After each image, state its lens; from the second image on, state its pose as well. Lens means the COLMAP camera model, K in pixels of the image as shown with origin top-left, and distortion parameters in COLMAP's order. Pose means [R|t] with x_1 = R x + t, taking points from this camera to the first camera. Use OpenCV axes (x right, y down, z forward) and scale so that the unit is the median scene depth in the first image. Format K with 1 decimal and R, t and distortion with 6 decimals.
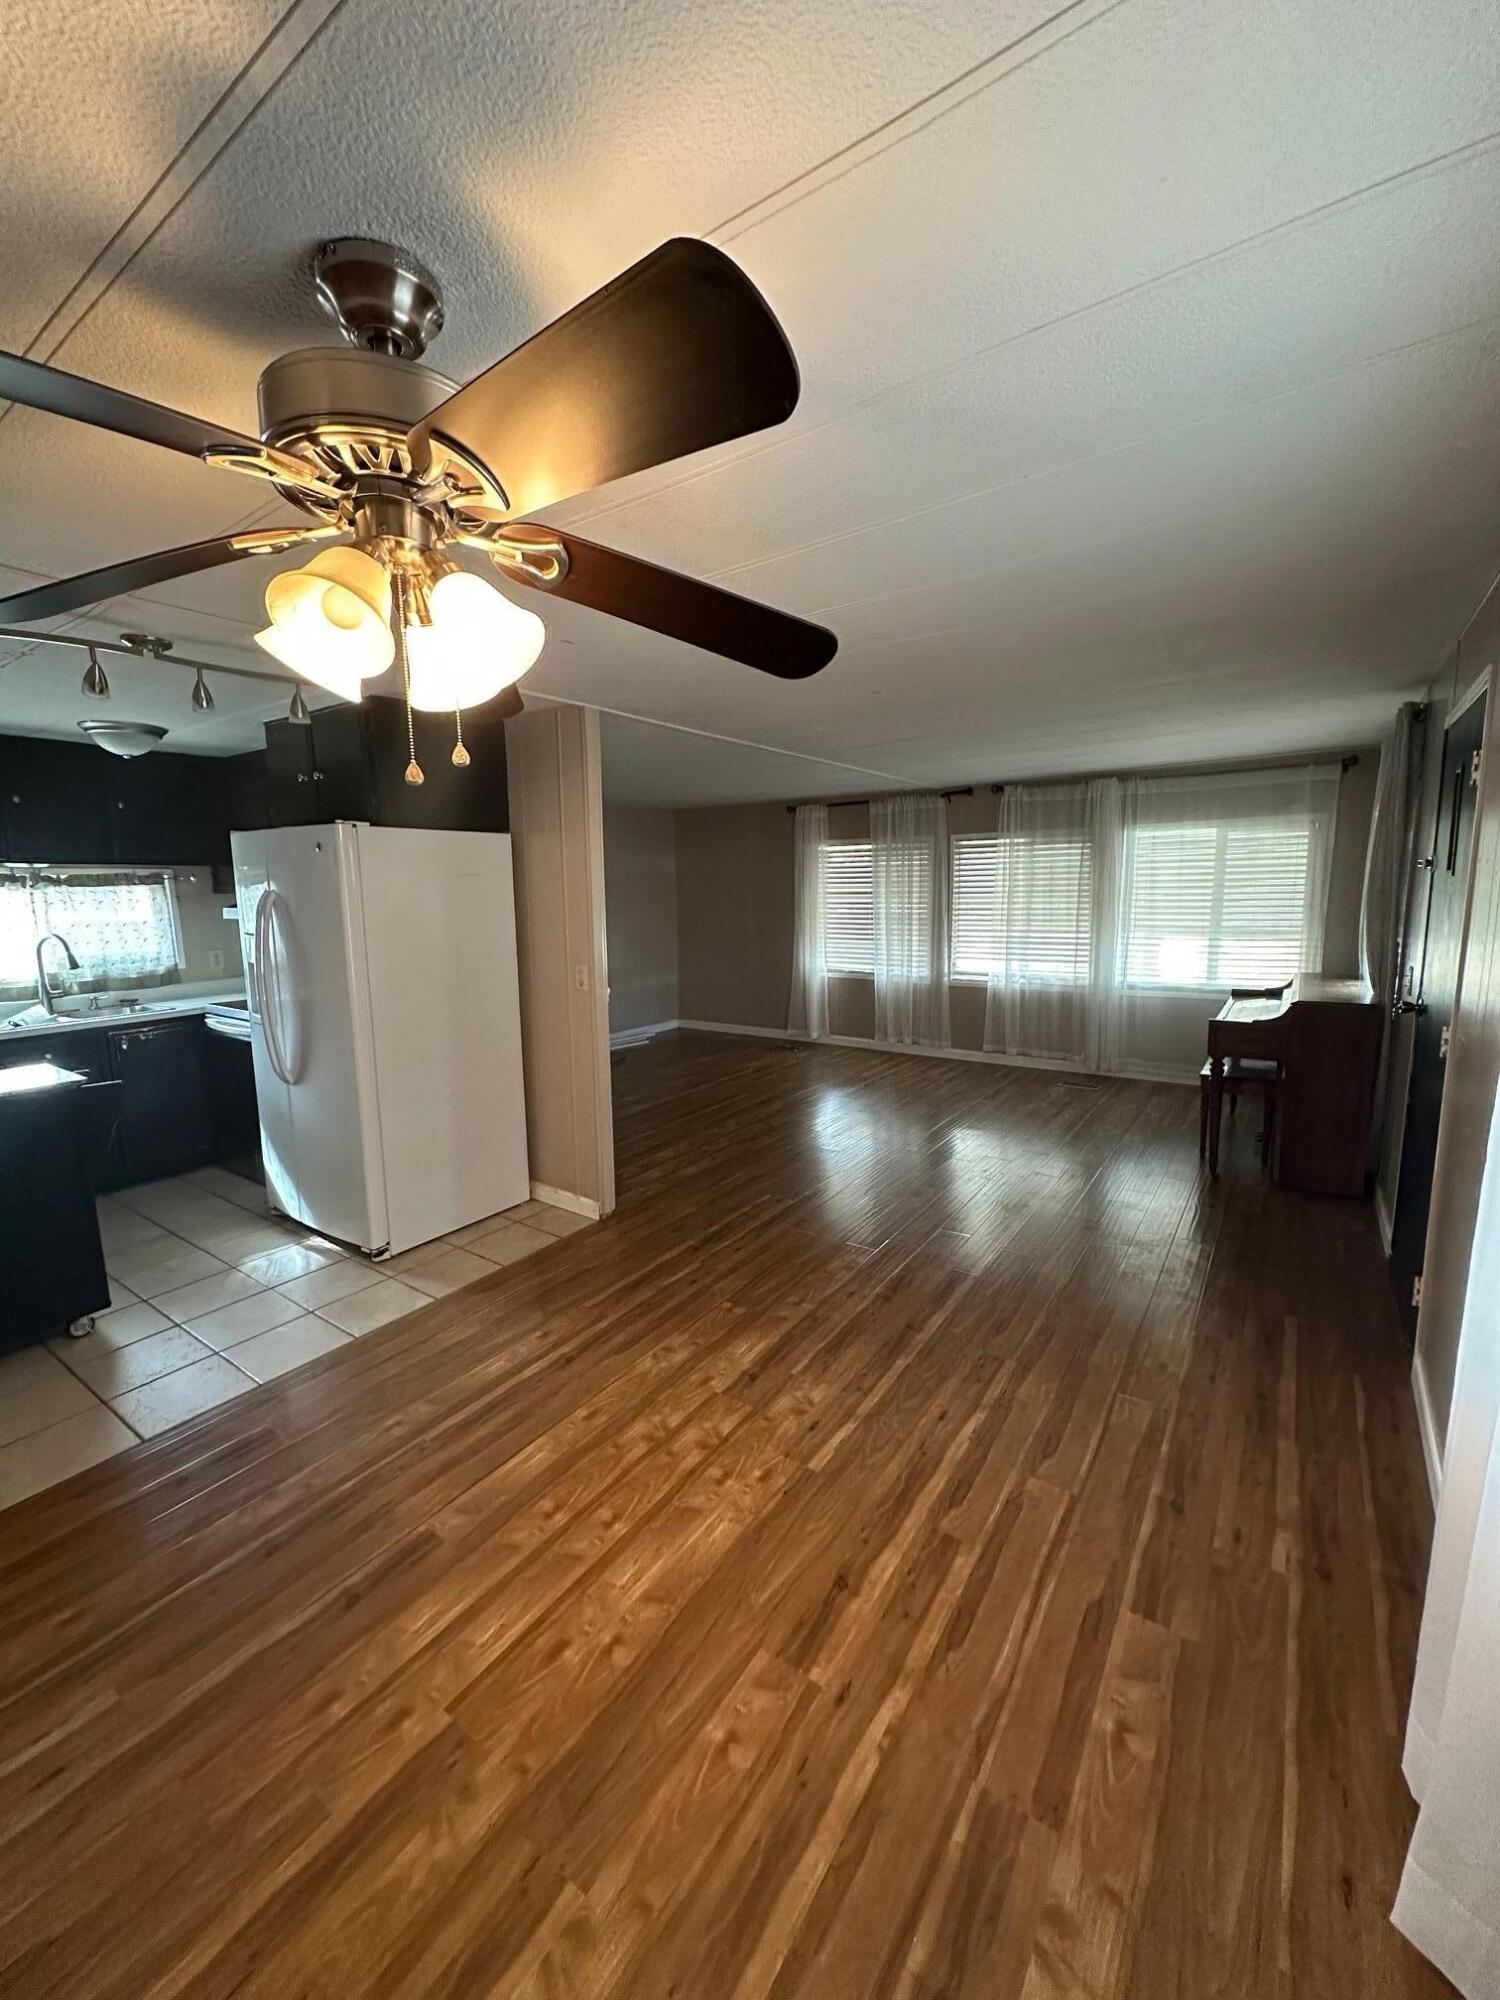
lens RADIAL K [[796.1, 0, 752.9], [0, 796.1, 996.1], [0, 0, 1]] dist [-0.004593, 0.000771]
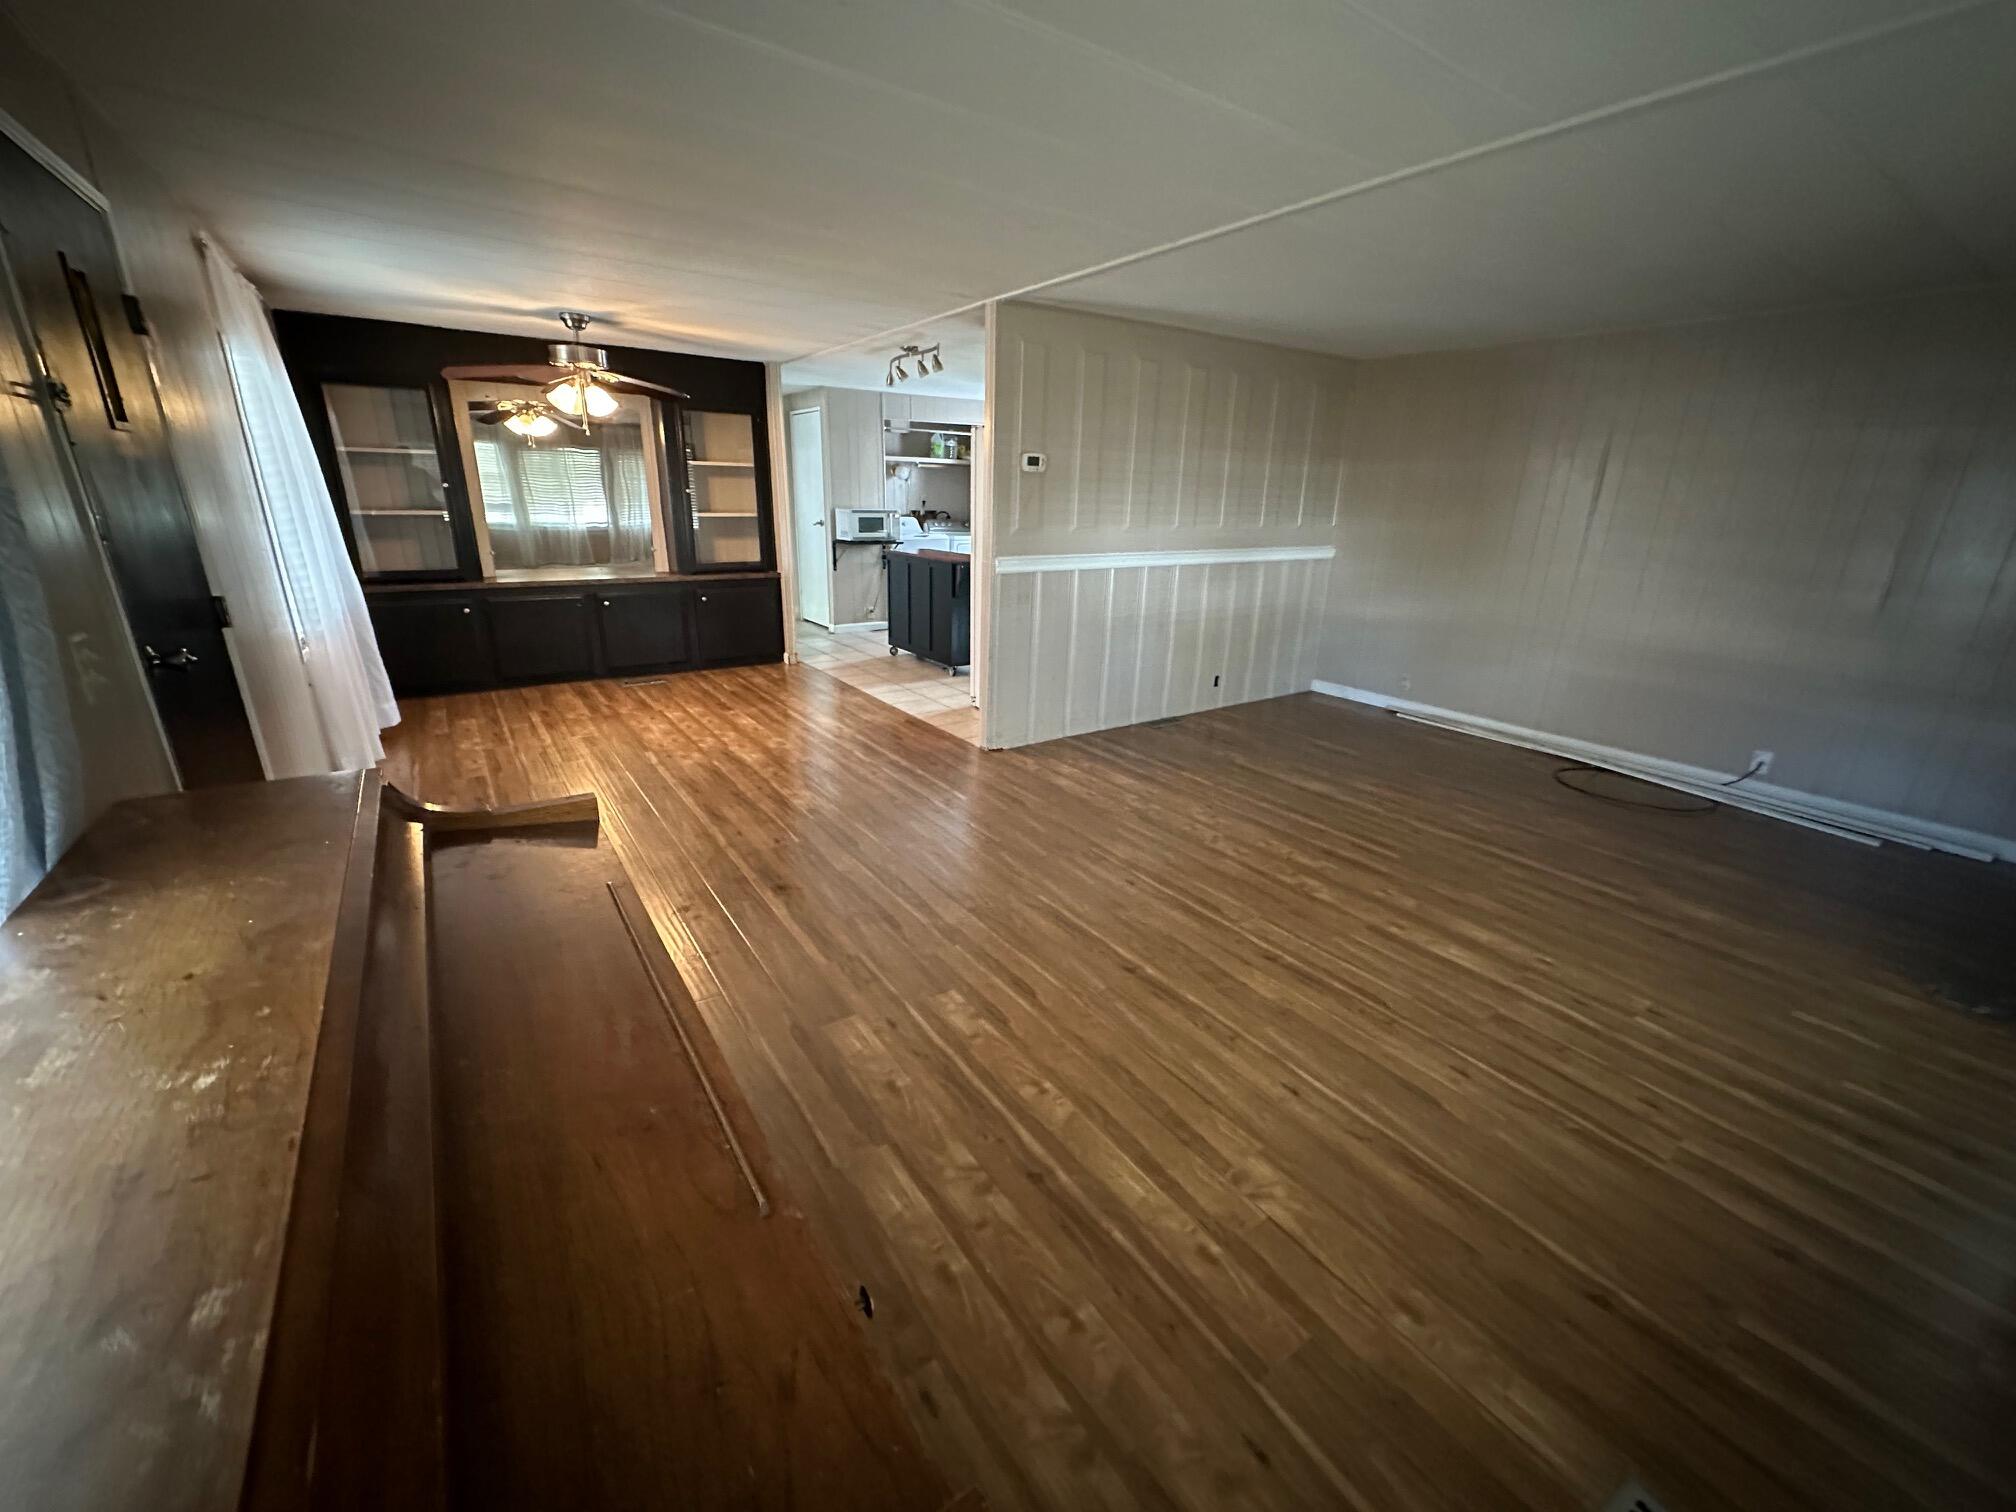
lens RADIAL K [[802.4, 0, 1009.1], [0, 802.4, 763.9], [0, 0, 1]] dist [-0.004593, 0.000771]
pose [[-0.349641, 0.312014, -0.883402, 0.938911], [-0.147014, 0.912962, 0.380641, -0.187427], [0.925277, 0.262960, -0.273338, 1.428441]]
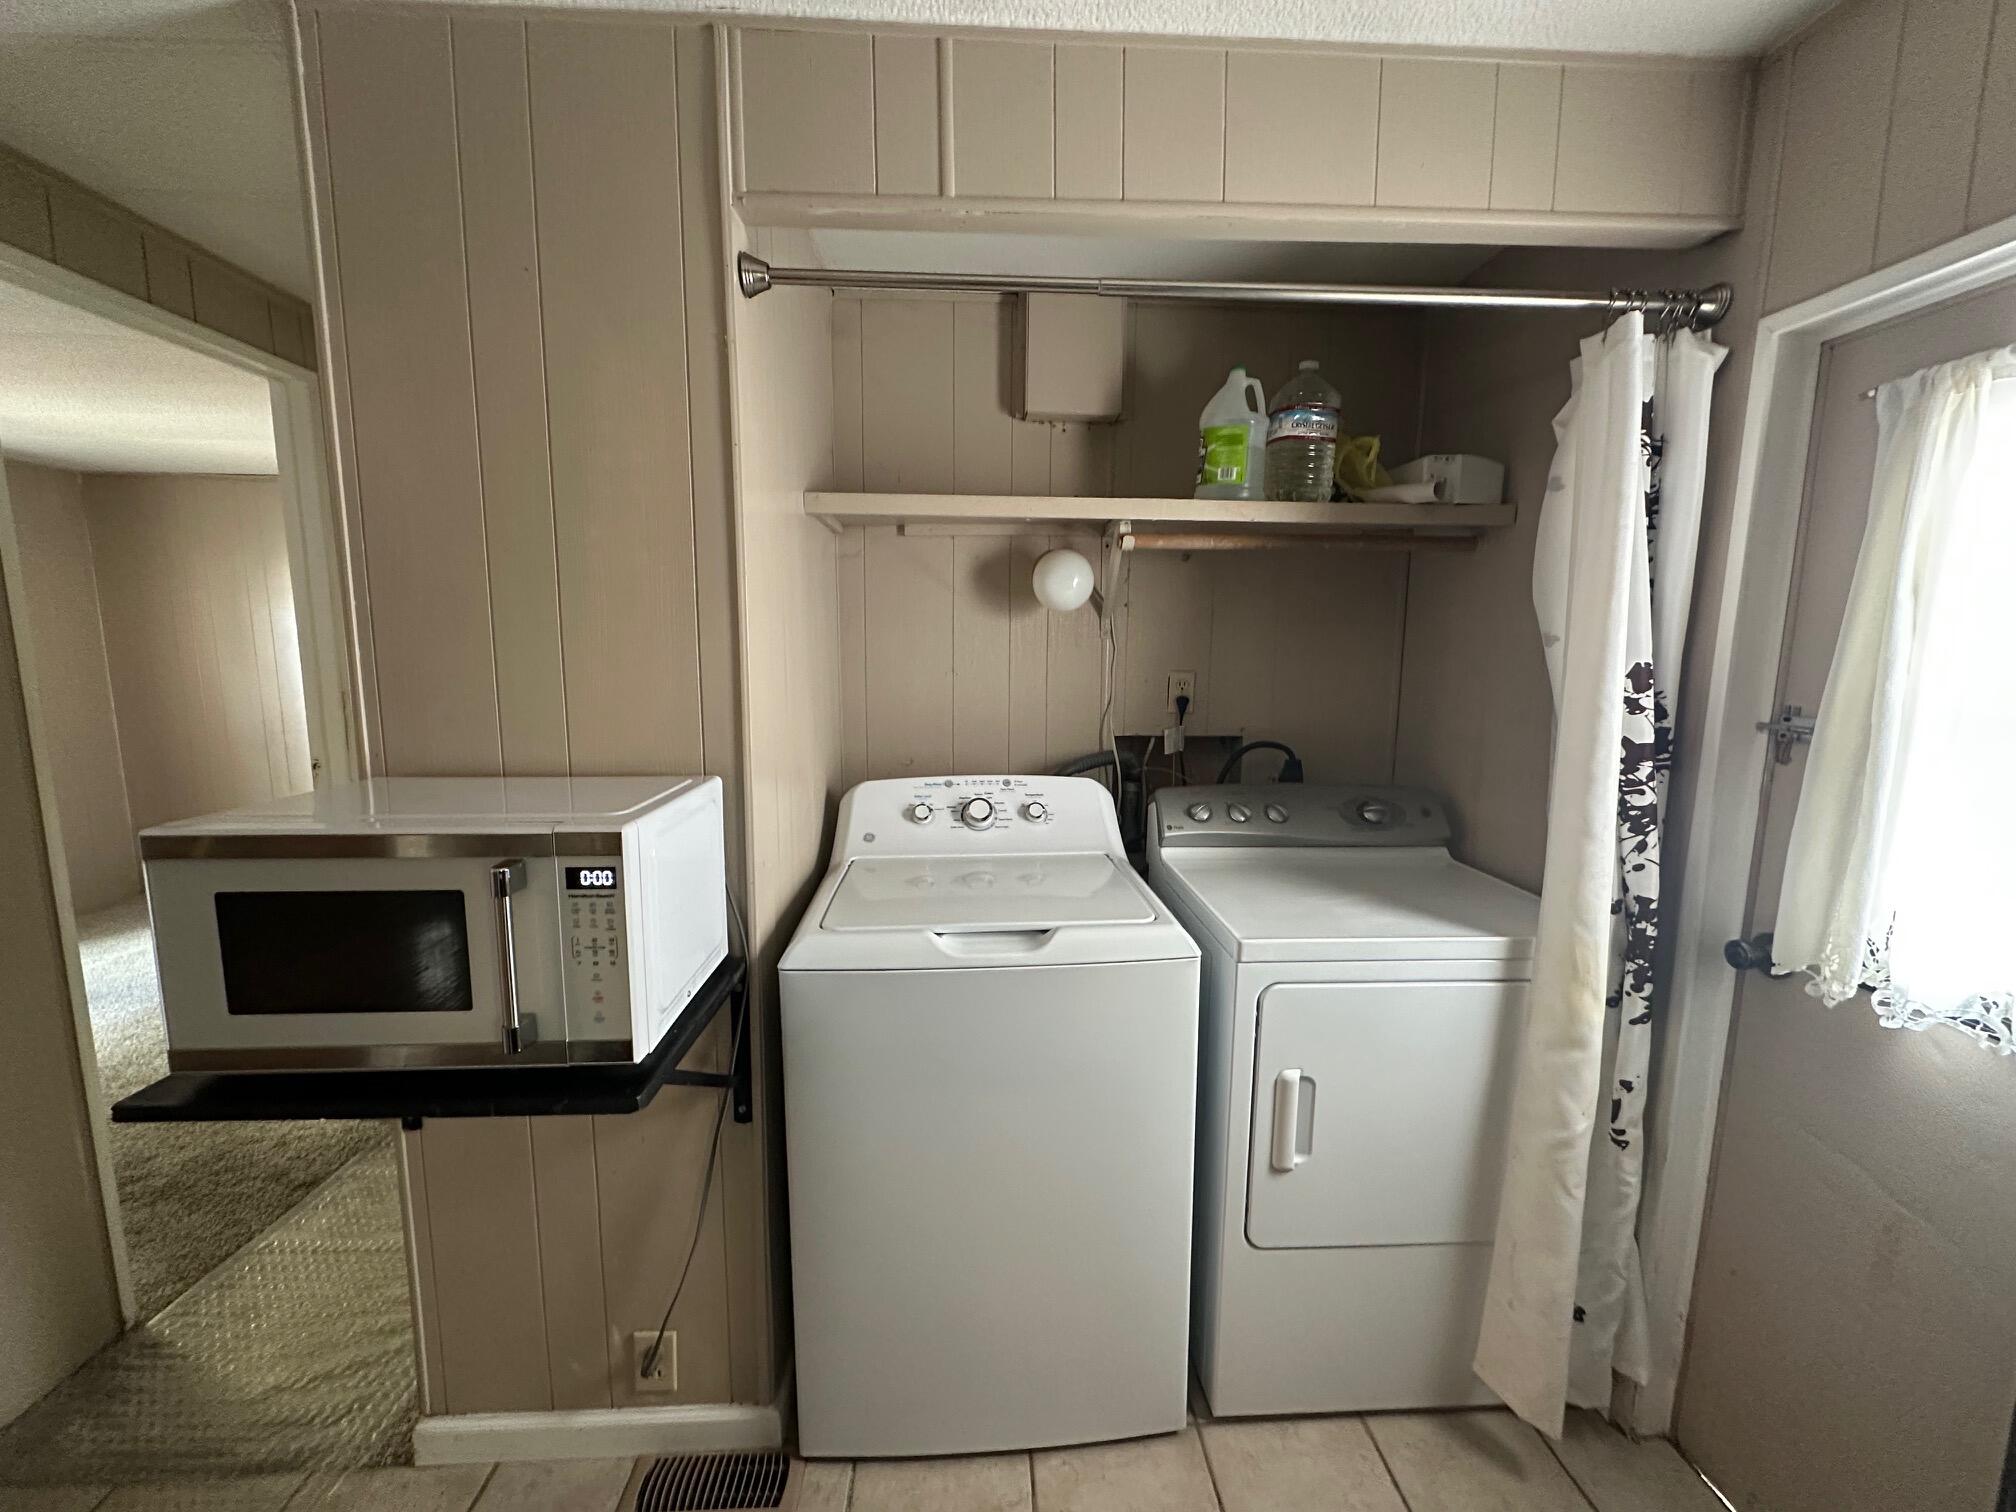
lens RADIAL K [[802.4, 0, 1006.6], [0, 802.4, 753.7], [0, 0, 1]] dist [-0.004593, 0.000771]
pose [[-0.789912, 0.097655, -0.605394, -1.020292], [-0.074834, 0.964509, 0.253226, -0.040588], [0.608637, 0.245330, -0.754569, 0.639651]]
